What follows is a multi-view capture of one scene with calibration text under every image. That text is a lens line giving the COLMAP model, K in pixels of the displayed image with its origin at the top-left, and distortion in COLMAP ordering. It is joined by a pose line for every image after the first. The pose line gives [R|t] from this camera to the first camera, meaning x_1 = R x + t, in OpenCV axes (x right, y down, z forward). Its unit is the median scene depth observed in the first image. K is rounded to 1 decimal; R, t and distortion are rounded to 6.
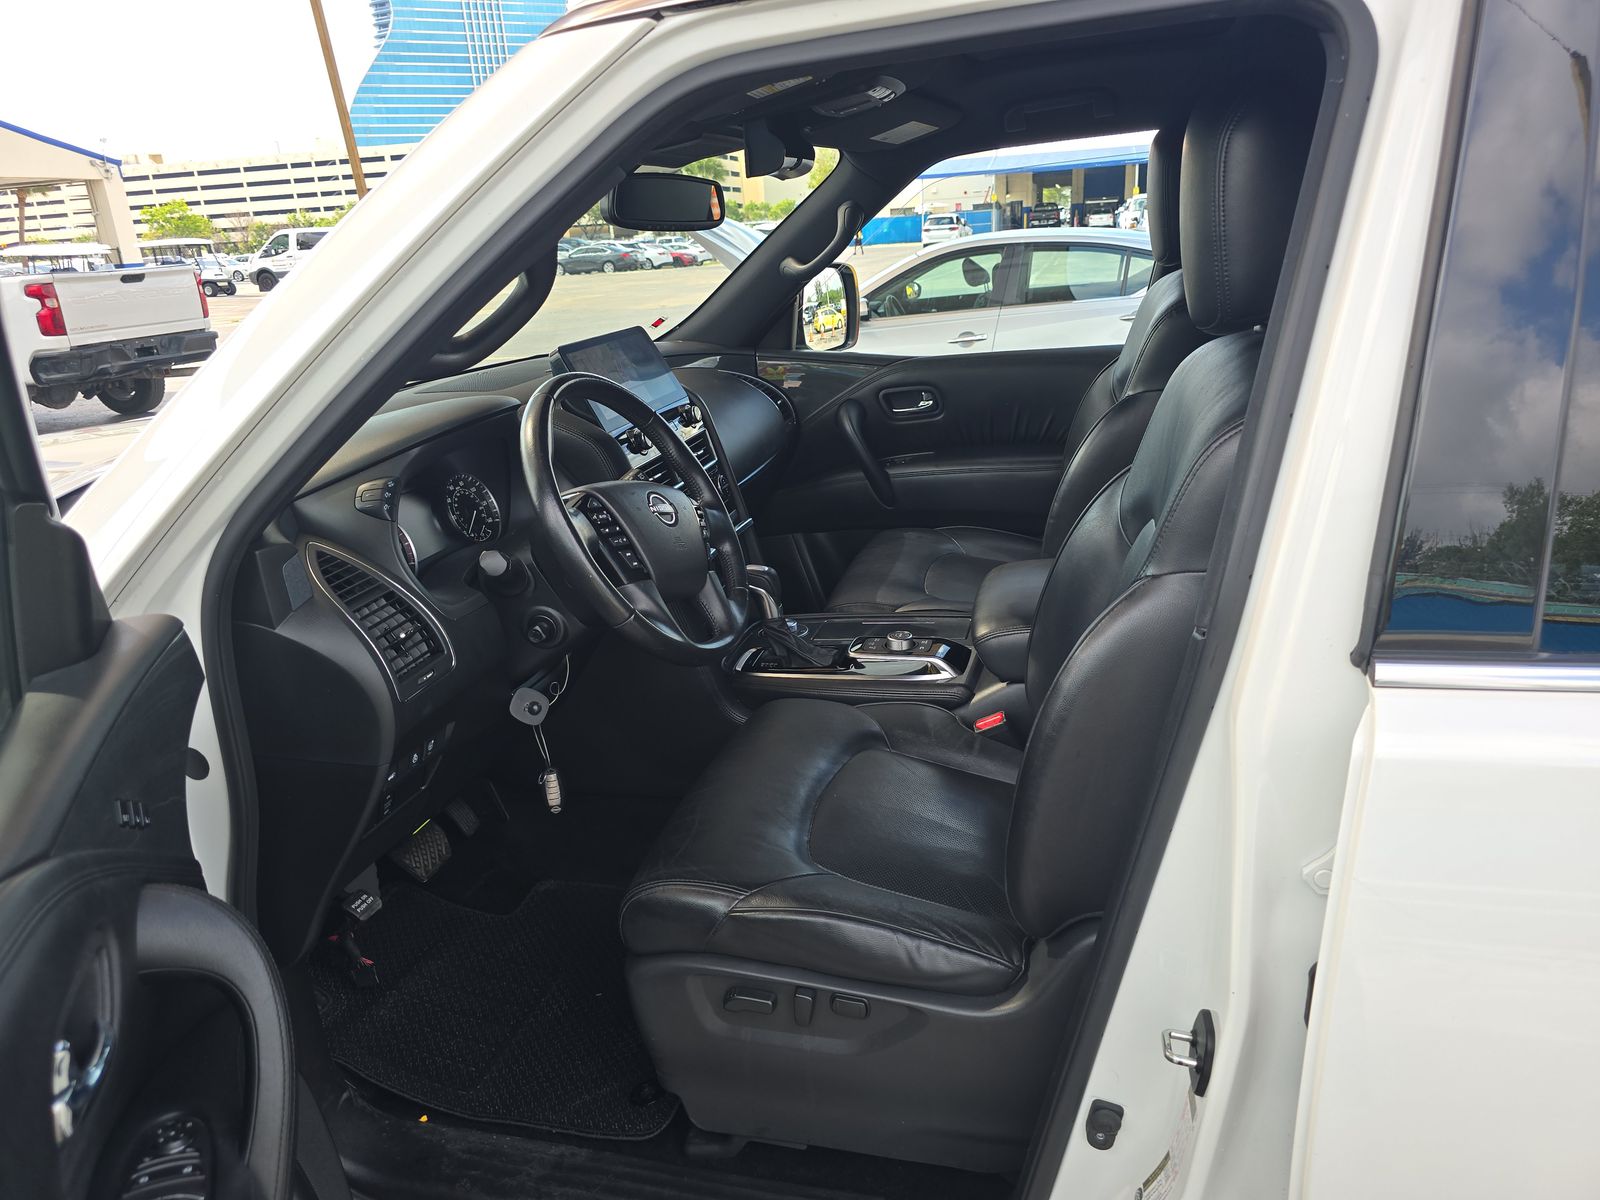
lens RADIAL K [[1080.0, 0, 801.1], [0, 1080.0, 600.4], [0, 0, 1]] dist [0.018615, -0.026307]
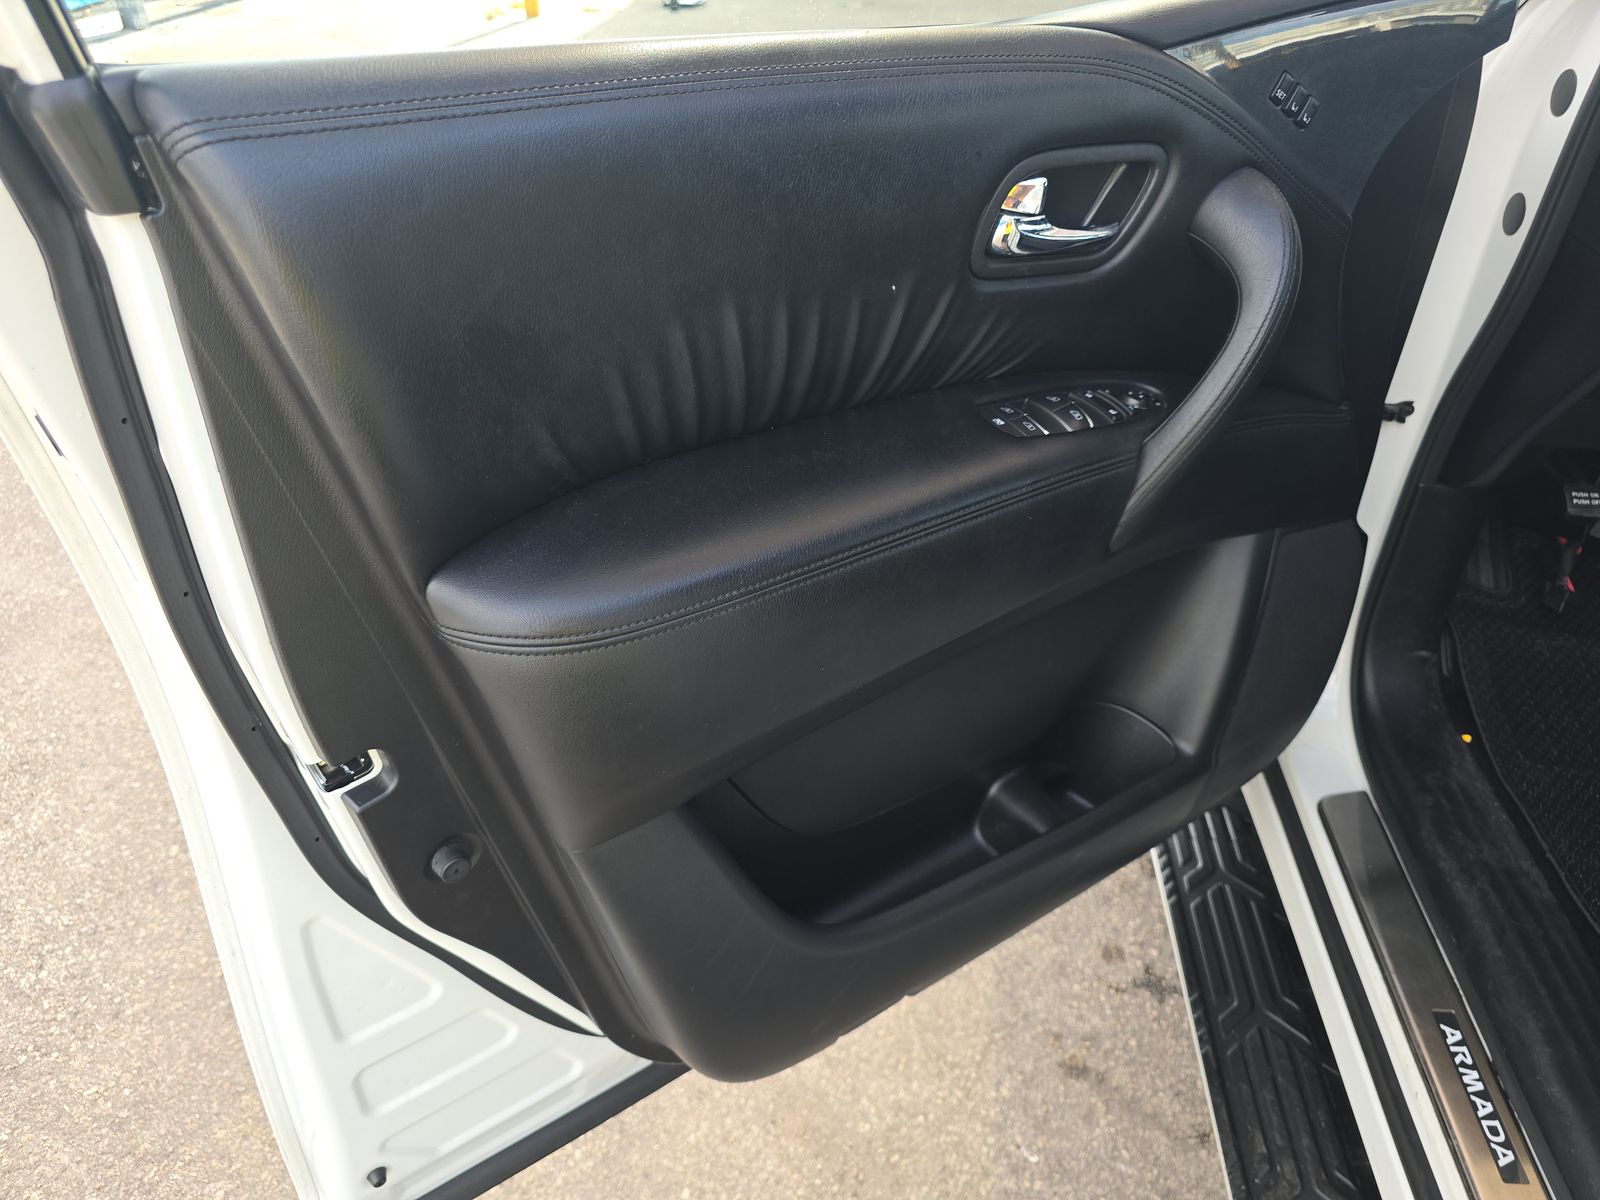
lens RADIAL K [[1080.0, 0, 801.8], [0, 1080.0, 600.4], [0, 0, 1]] dist [0.018615, -0.026307]
pose [[0.156949, 0.624883, -0.764780, 0.186502], [-0.331542, 0.762775, 0.555206, 0.078470], [0.930294, 0.166418, 0.326892, 0.182064]]
